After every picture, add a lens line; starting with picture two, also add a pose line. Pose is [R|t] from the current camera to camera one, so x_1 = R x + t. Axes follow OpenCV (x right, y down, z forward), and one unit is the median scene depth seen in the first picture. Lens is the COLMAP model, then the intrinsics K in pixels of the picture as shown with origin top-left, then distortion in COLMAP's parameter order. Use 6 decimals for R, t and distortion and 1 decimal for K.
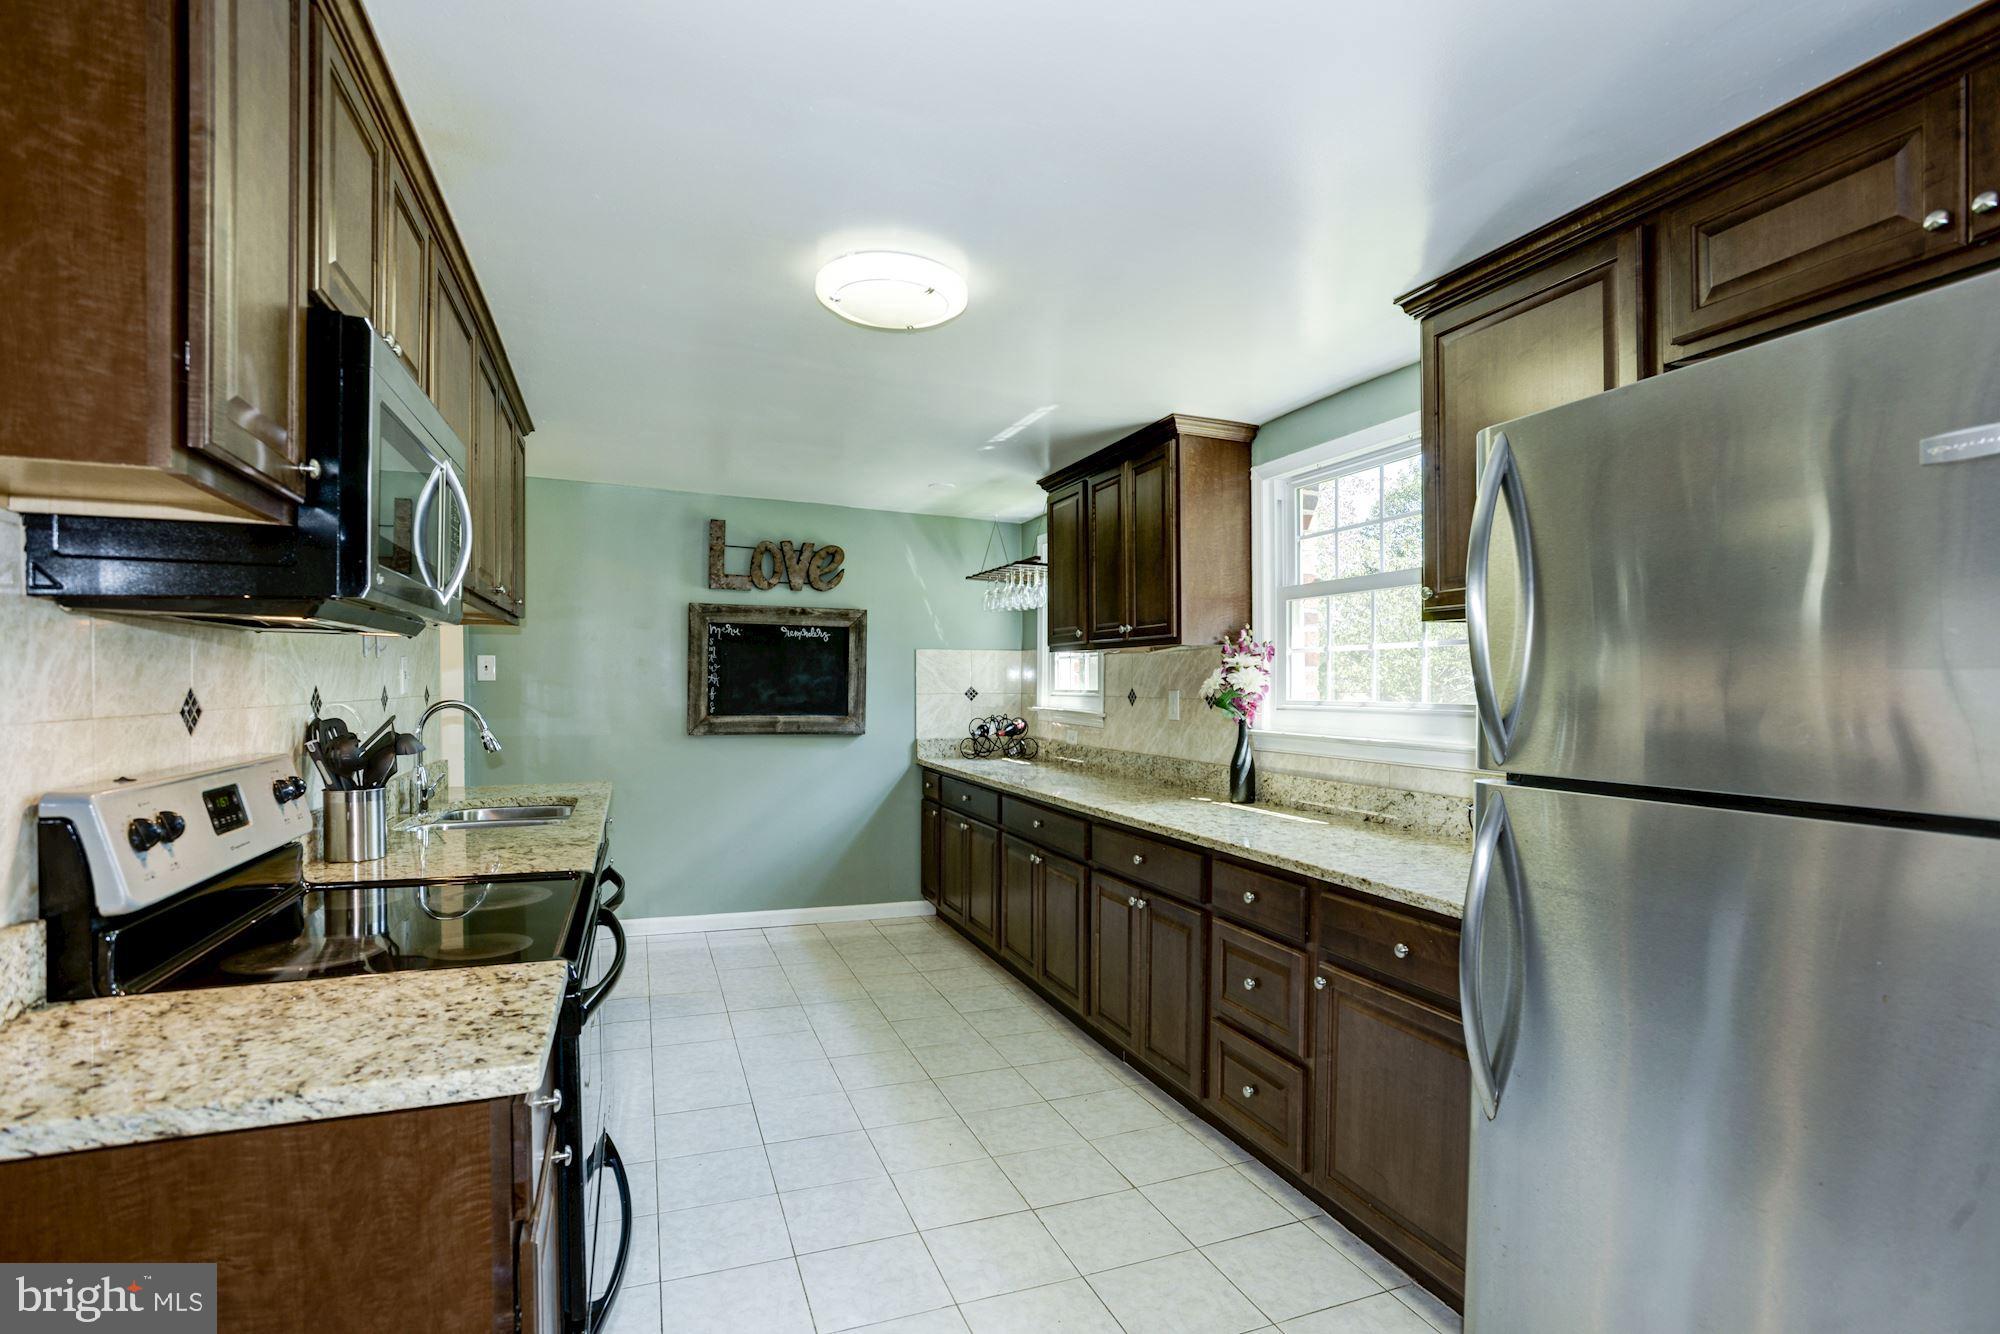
lens RADIAL K [[950.2, 0, 1019.1], [0, 950.2, 679.2], [0, 0, 1]] dist [-0.036852, 0.008045]
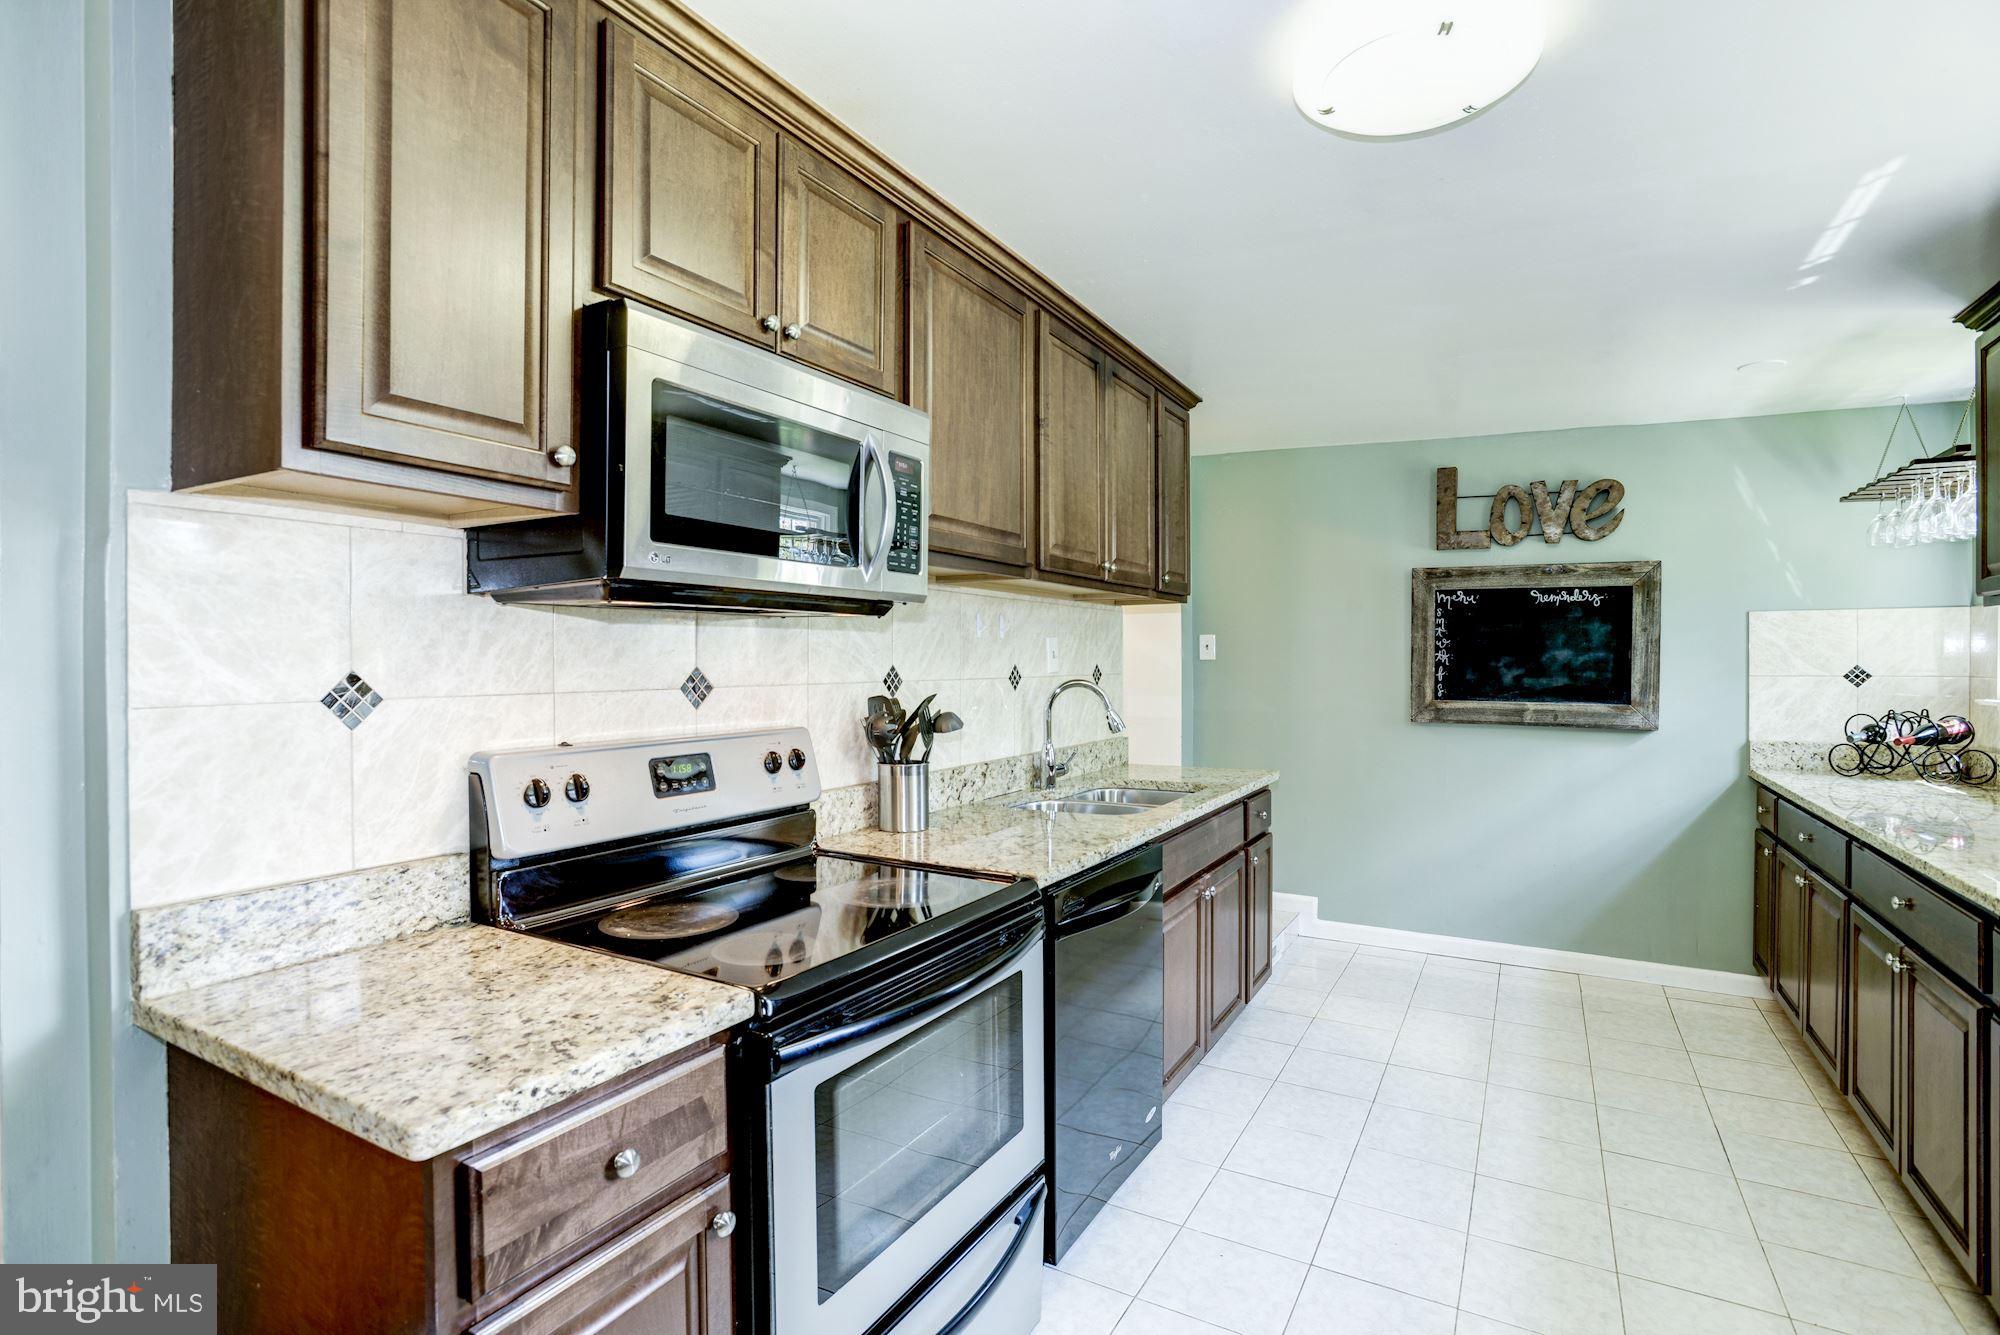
lens RADIAL K [[950.2, 0, 989.9], [0, 950.2, 658.1], [0, 0, 1]] dist [-0.036852, 0.008045]
pose [[0.630055, -0.006382, -0.776524, 0.077028], [0.006429, 0.999975, -0.003002, 0.000937], [0.776524, -0.003100, 0.630080, 0.156075]]
